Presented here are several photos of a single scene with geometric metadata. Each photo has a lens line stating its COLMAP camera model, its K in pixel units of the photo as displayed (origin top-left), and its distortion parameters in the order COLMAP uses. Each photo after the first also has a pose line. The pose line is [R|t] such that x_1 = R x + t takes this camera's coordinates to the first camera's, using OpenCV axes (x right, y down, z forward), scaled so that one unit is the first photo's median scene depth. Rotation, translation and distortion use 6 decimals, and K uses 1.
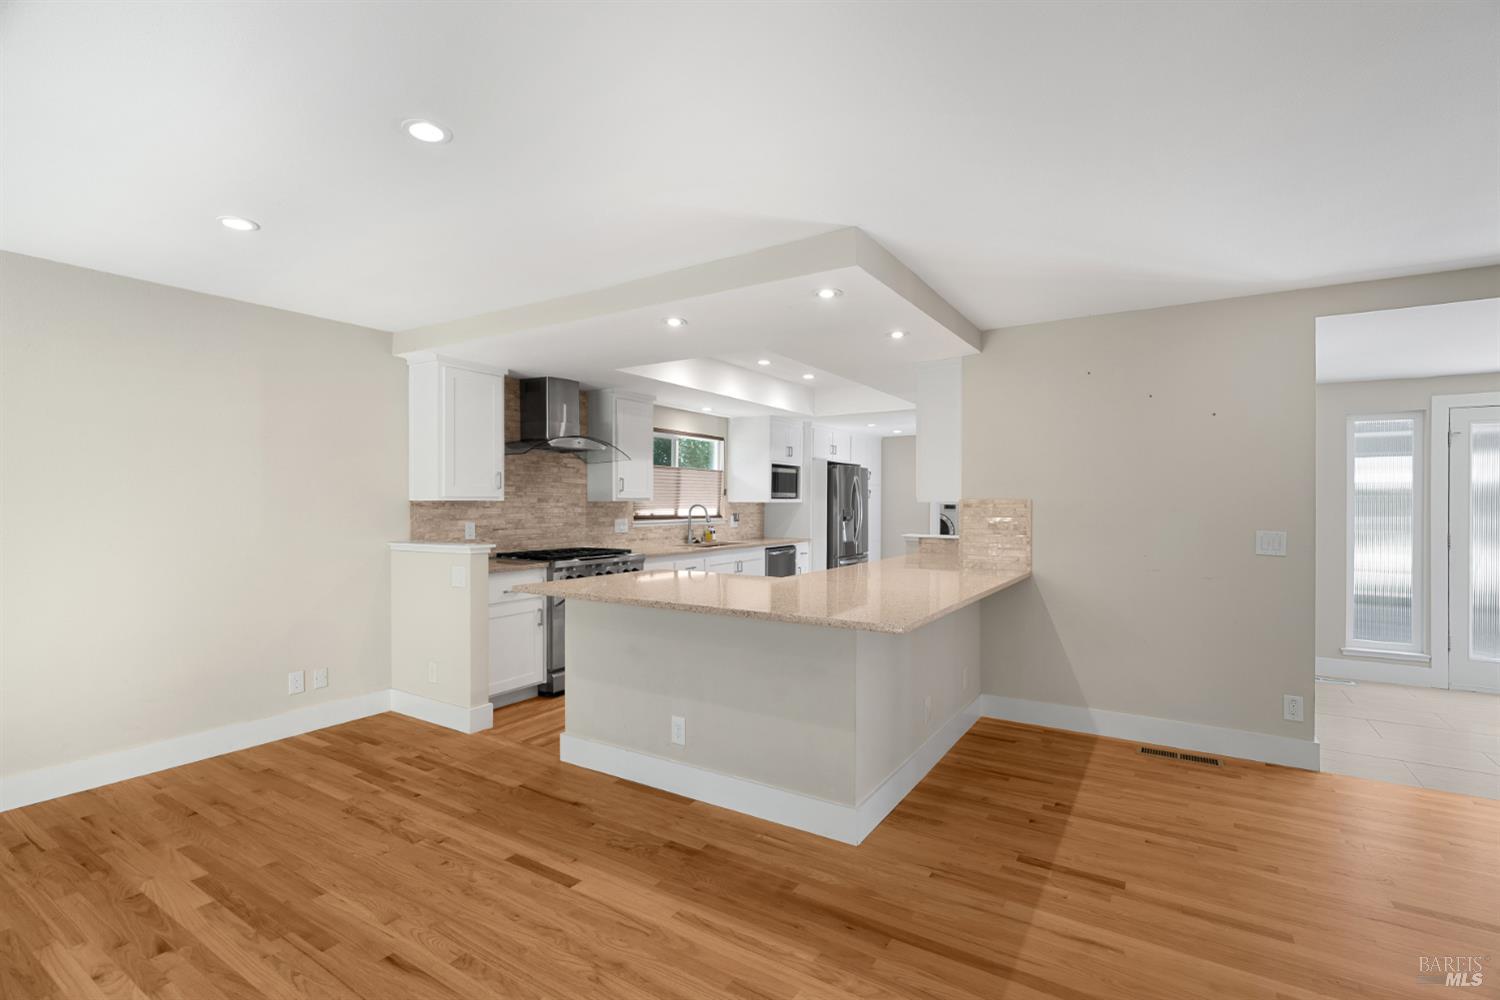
lens RADIAL K [[690.6, 0, 742.7], [0, 690.6, 496.5], [0, 0, 1]] dist [-0.014001, 0.007843]
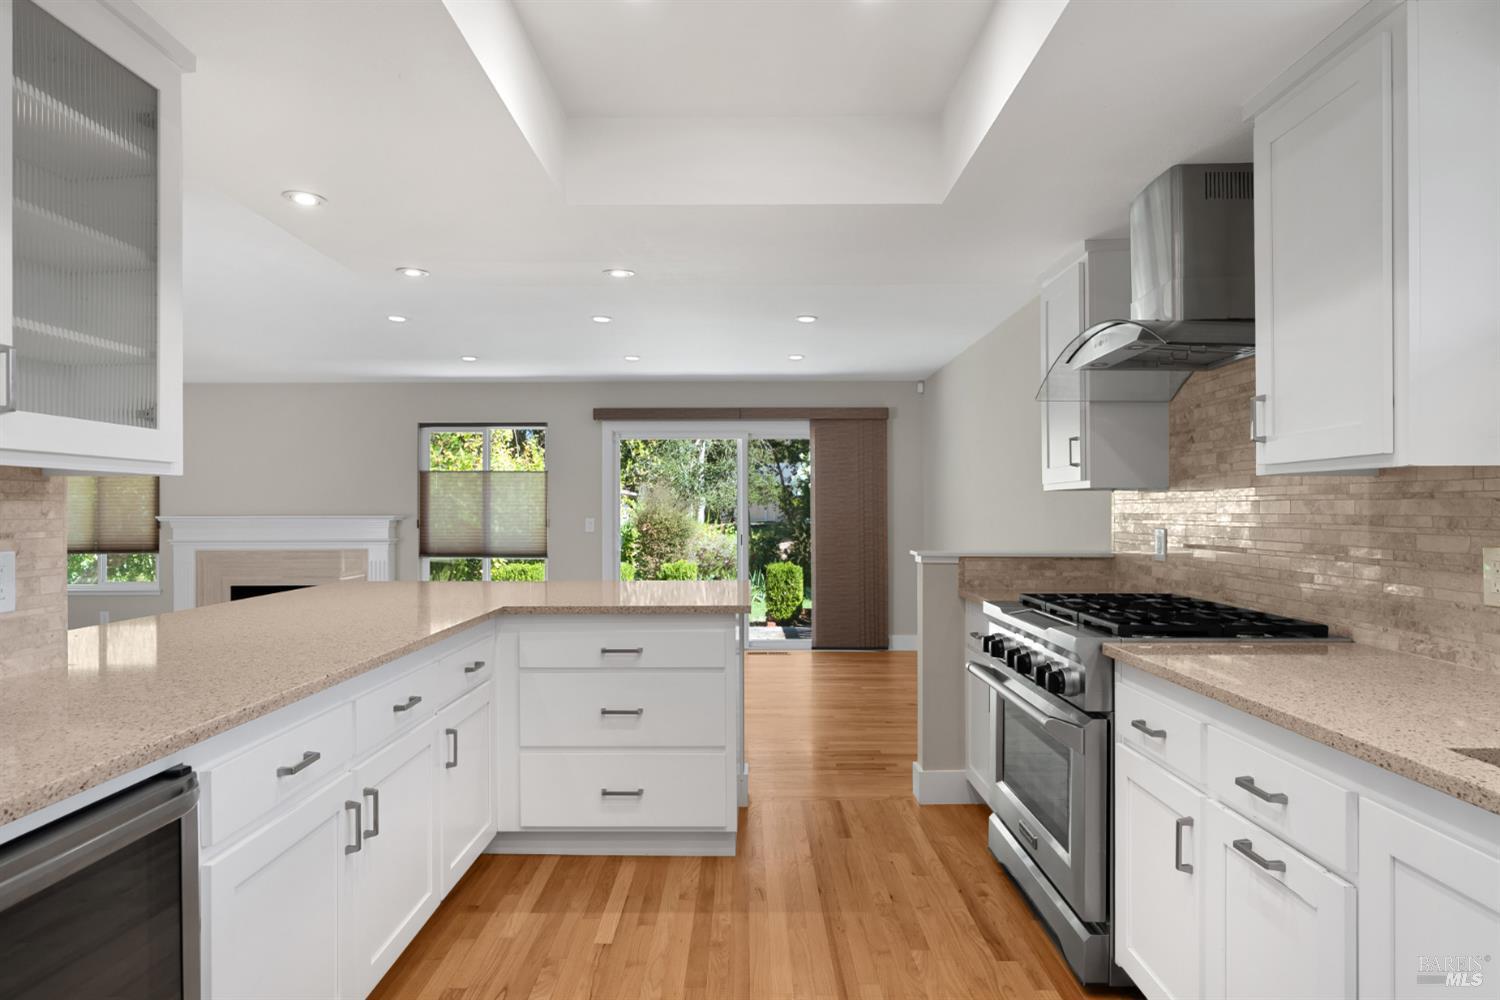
lens RADIAL K [[871.2, 0, 738.2], [0, 871.2, 508.5], [0, 0, 1]] dist [-0.002683, 0.000307]
pose [[-0.847994, 0.001010, -0.530005, 0.220632], [0.007756, 0.999915, -0.010504, 0.024322], [0.529949, -0.013018, -0.847930, 1.296167]]
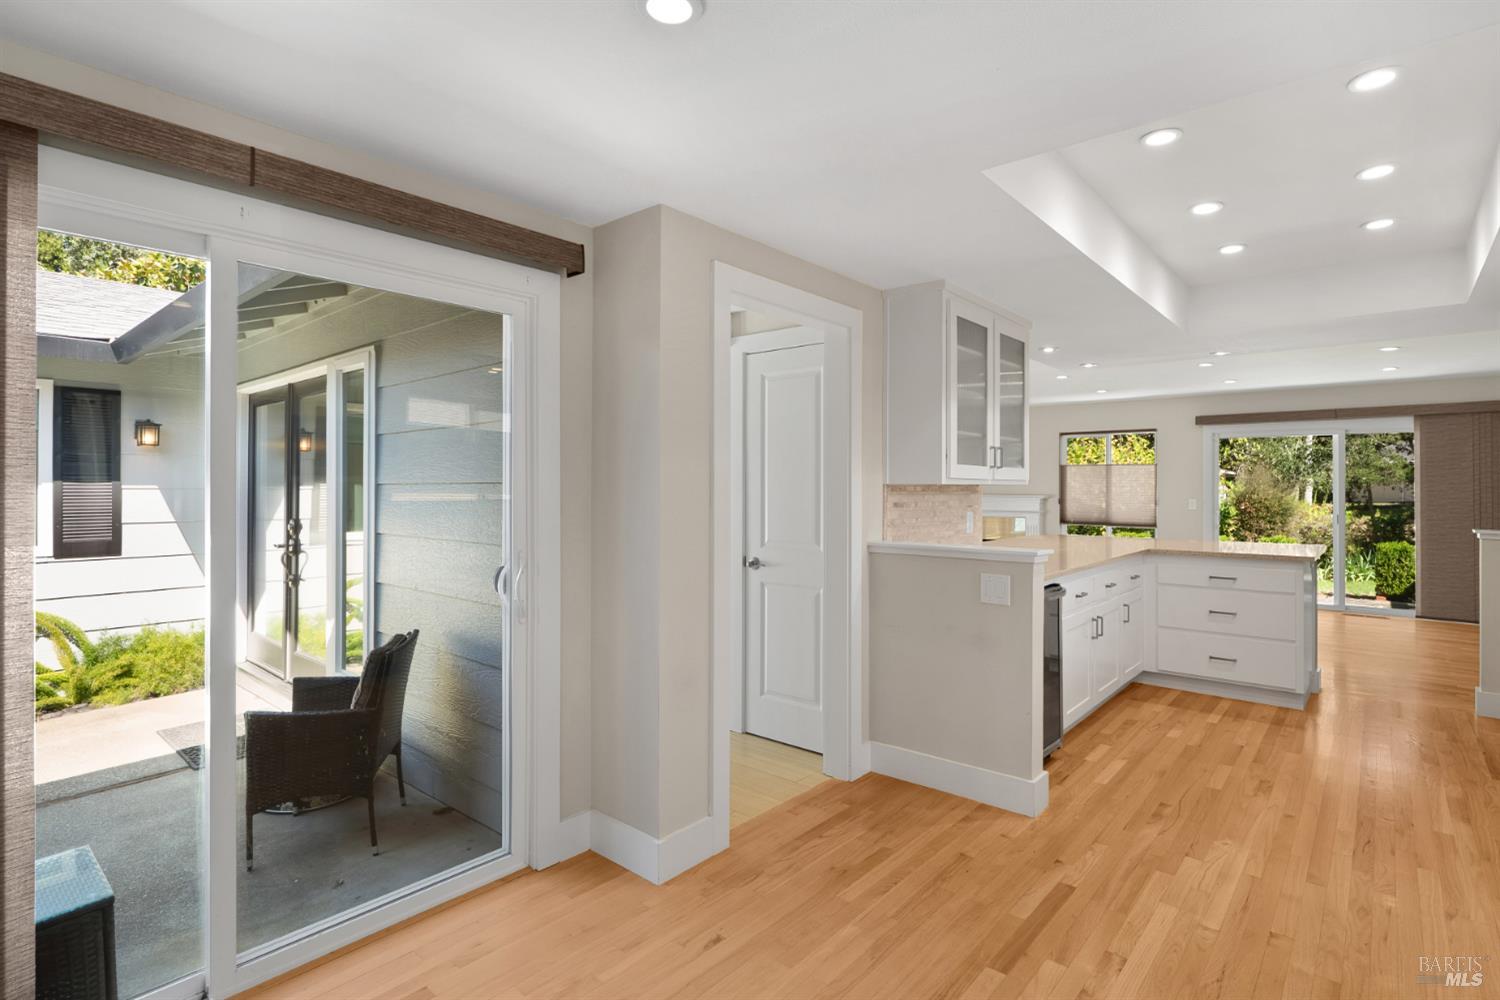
lens RADIAL K [[731.8, 0, 757.6], [0, 731.8, 489.7], [0, 0, 1]] dist [-0.001759, 0.000606]
pose [[-0.990801, -0.002990, 0.135292, 0.401873], [-0.003905, 0.999971, -0.006502, 0.016959], [-0.135269, -0.006971, -0.990784, 1.681742]]
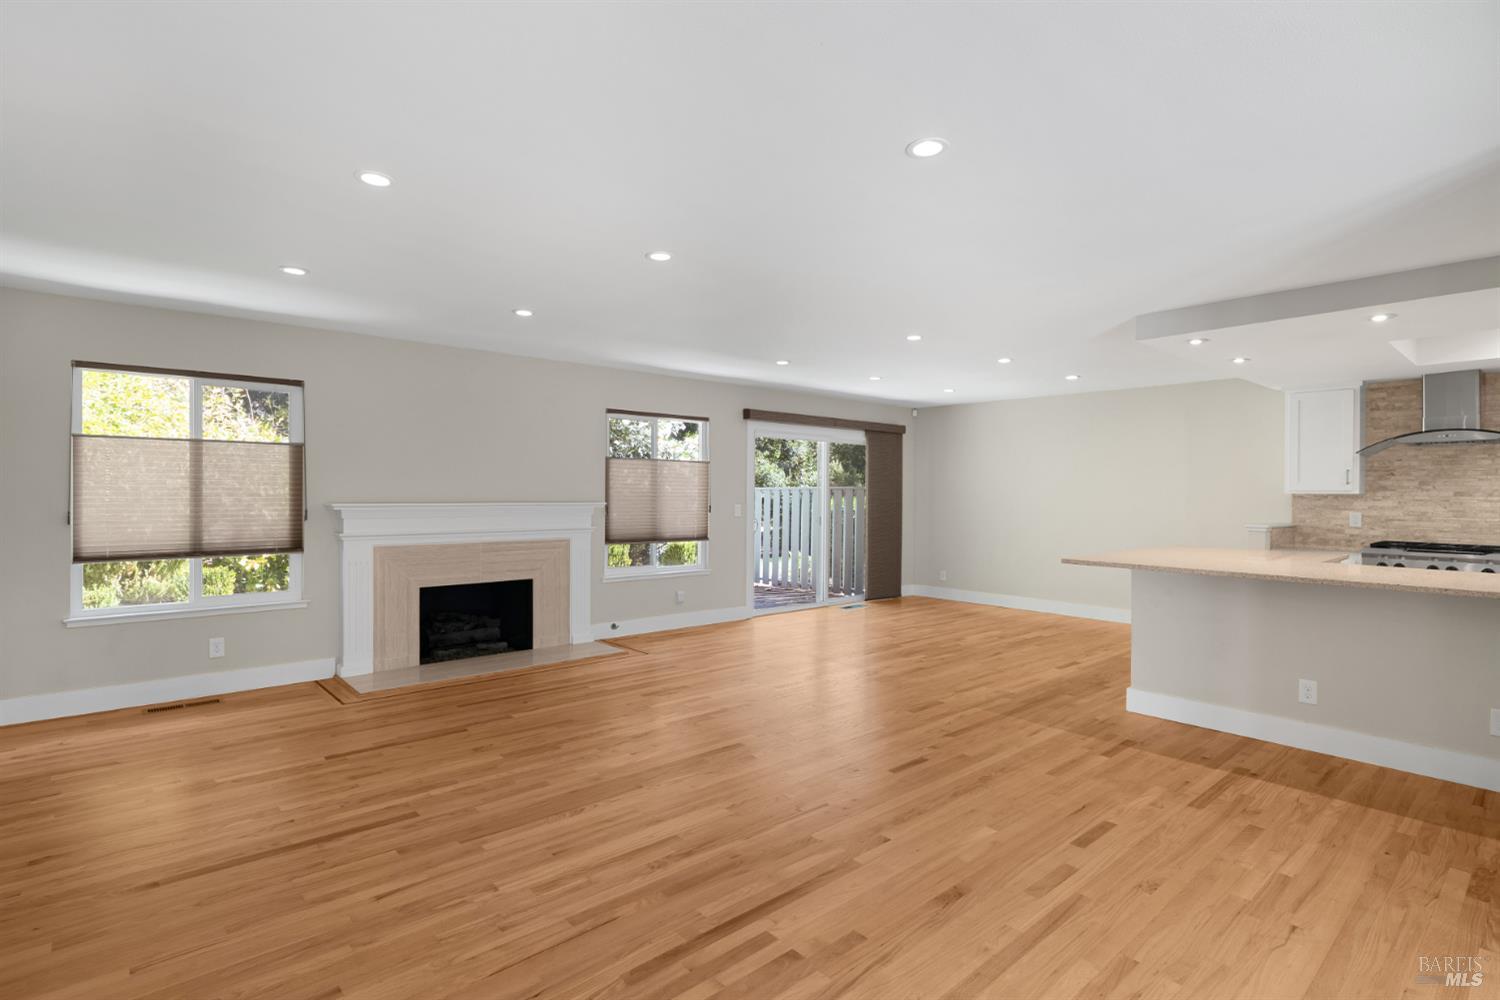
lens RADIAL K [[731.8, 0, 757.6], [0, 731.8, 489.7], [0, 0, 1]] dist [-0.001759, 0.000606]
pose [[-0.268923, -0.003602, -0.963155, 1.019272], [0.002130, 0.999988, -0.004334, 0.001530], [0.963159, -0.003217, -0.268913, 0.319409]]
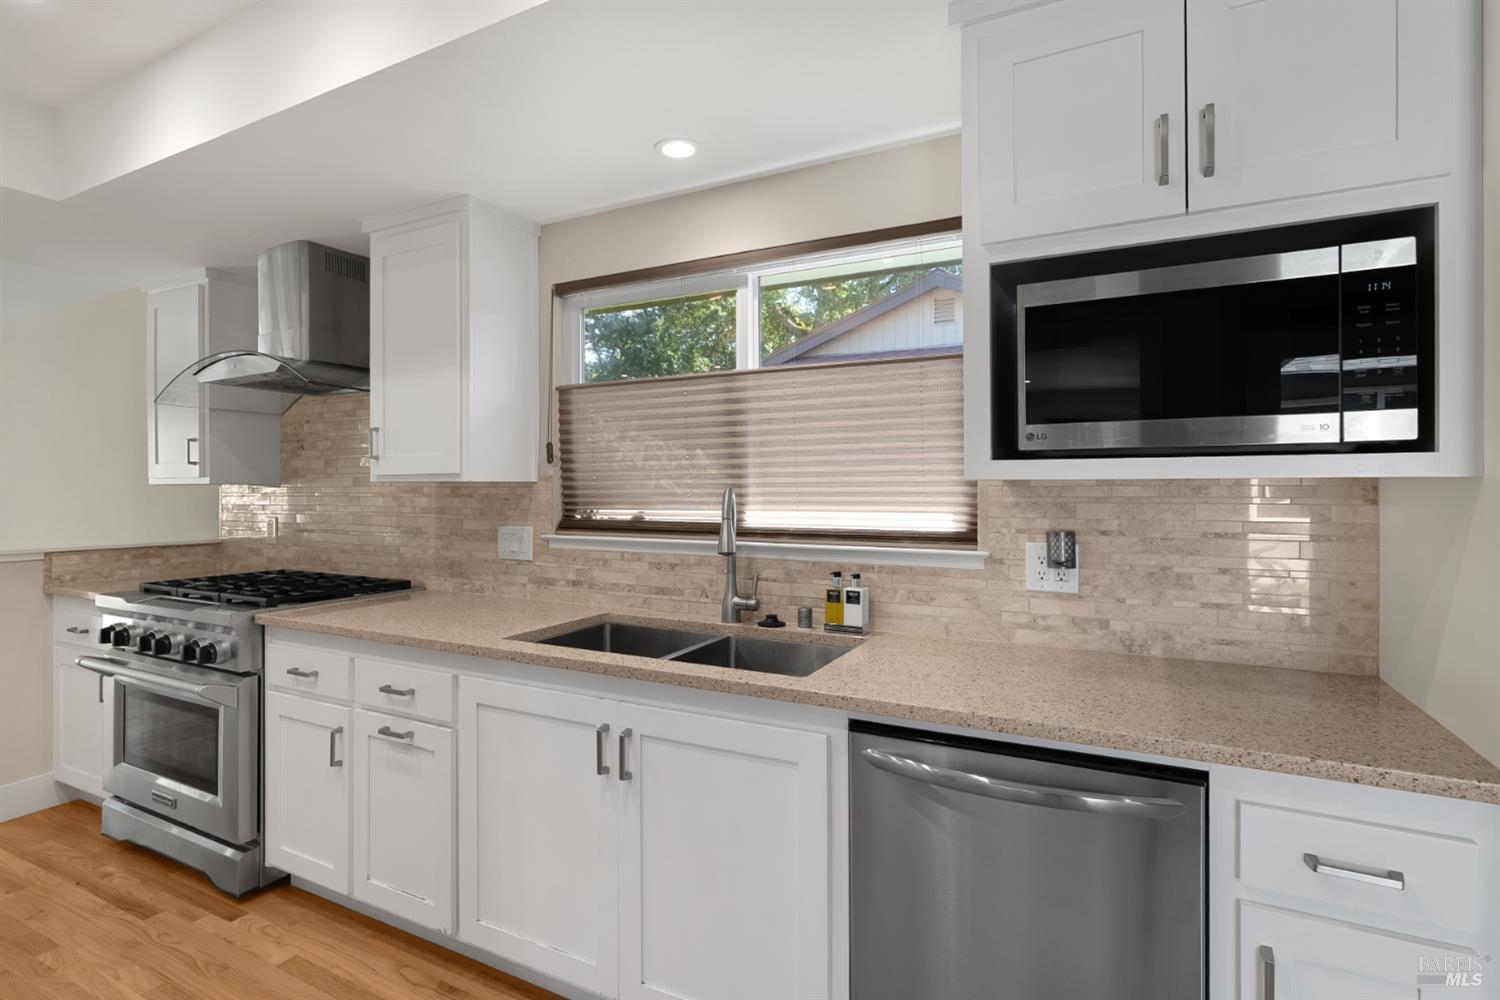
lens RADIAL K [[731.8, 0, 757.6], [0, 731.8, 489.7], [0, 0, 1]] dist [-0.001759, 0.000606]
pose [[0.093173, 0.002225, -0.995647, 0.313777], [0.011862, 0.999924, 0.003345, 0.013328], [0.995579, -0.012122, 0.093139, 1.293299]]
